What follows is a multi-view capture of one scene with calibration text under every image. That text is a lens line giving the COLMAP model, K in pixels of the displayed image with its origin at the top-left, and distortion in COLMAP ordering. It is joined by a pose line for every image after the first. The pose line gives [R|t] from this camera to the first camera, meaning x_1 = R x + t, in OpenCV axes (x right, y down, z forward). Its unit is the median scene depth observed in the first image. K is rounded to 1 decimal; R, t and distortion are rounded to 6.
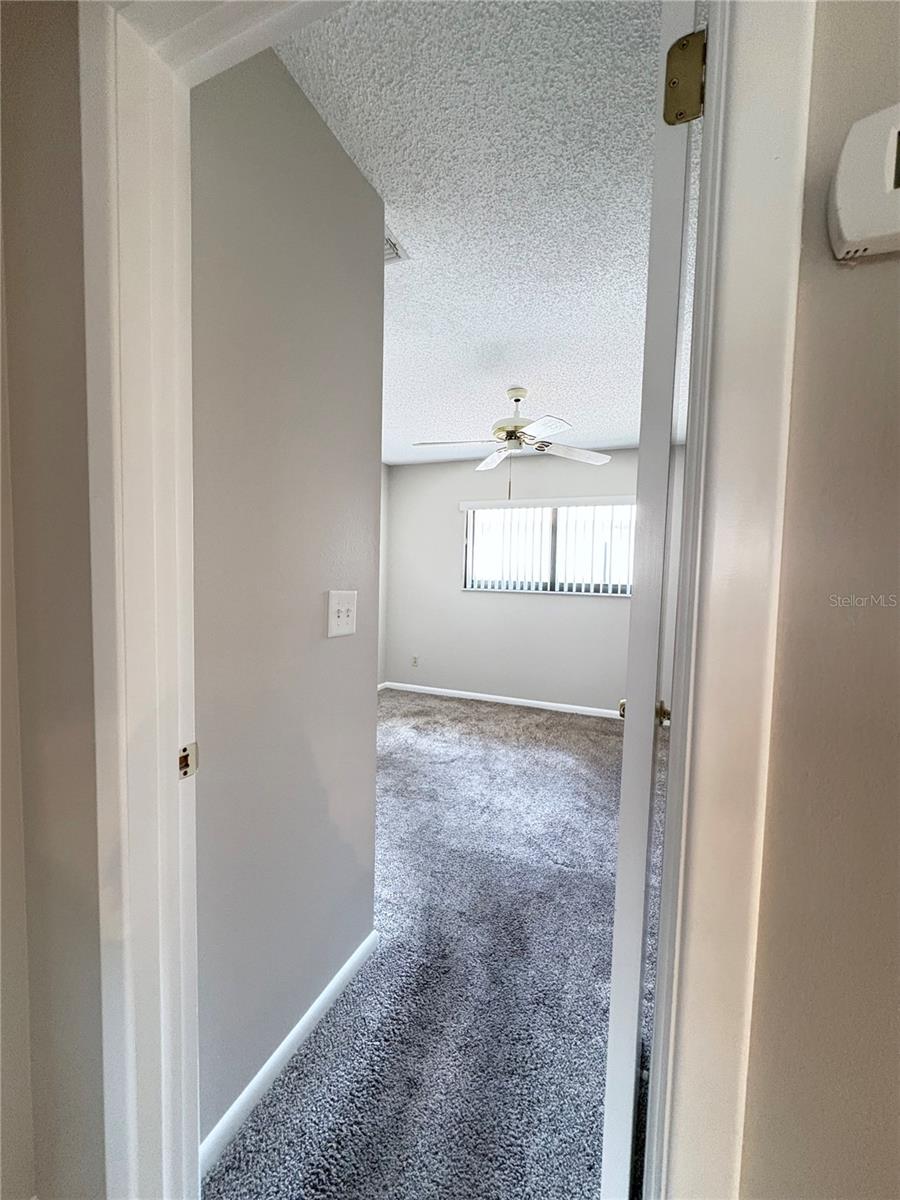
lens RADIAL K [[475.4, 0, 450.9], [0, 475.4, 602.3], [0, 0, 1]] dist [0.000745, -0.000141]
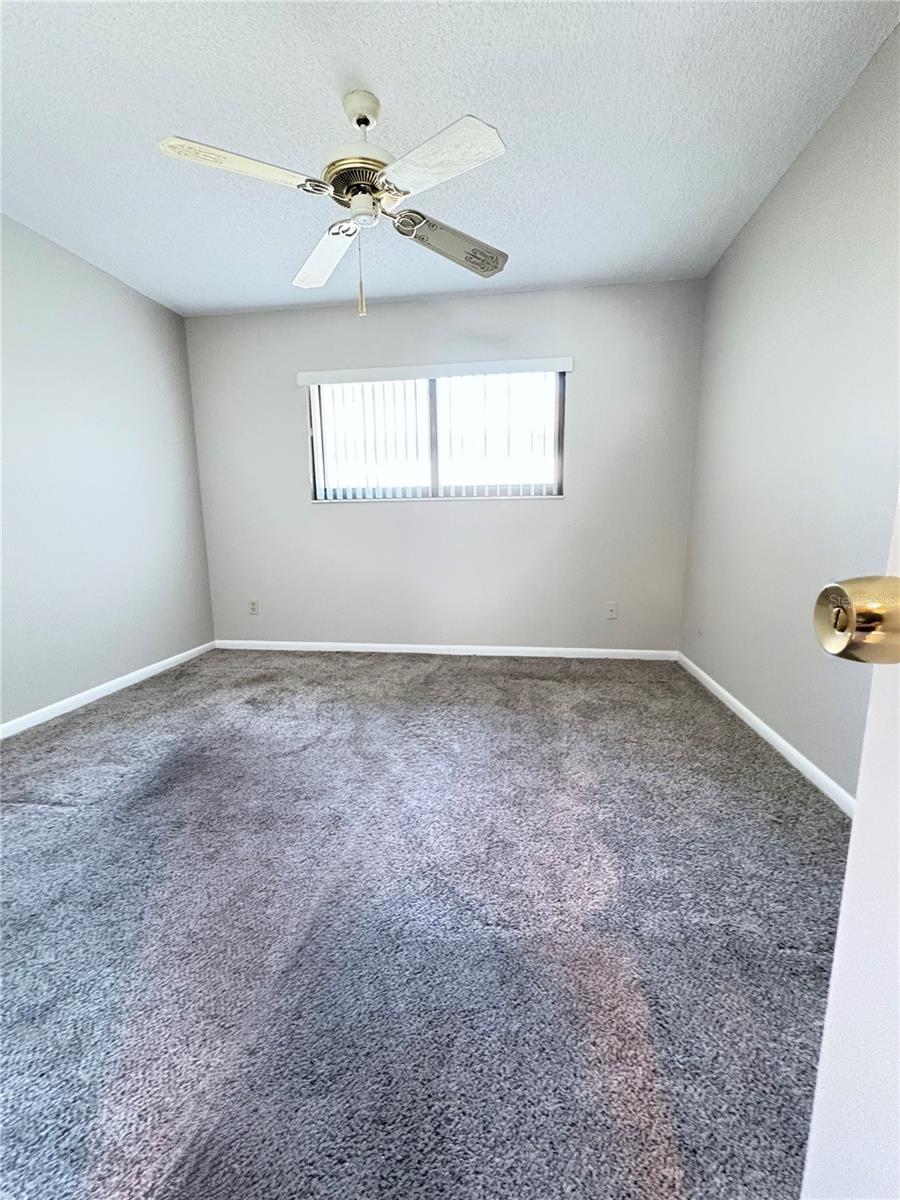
lens RADIAL K [[475.4, 0, 450.9], [0, 475.4, 602.3], [0, 0, 1]] dist [0.000745, -0.000141]
pose [[0.964377, -0.078683, 0.252557, 0.038737], [0.051622, 0.992361, 0.112049, 0.061156], [-0.259445, -0.095020, 0.961072, 0.282770]]
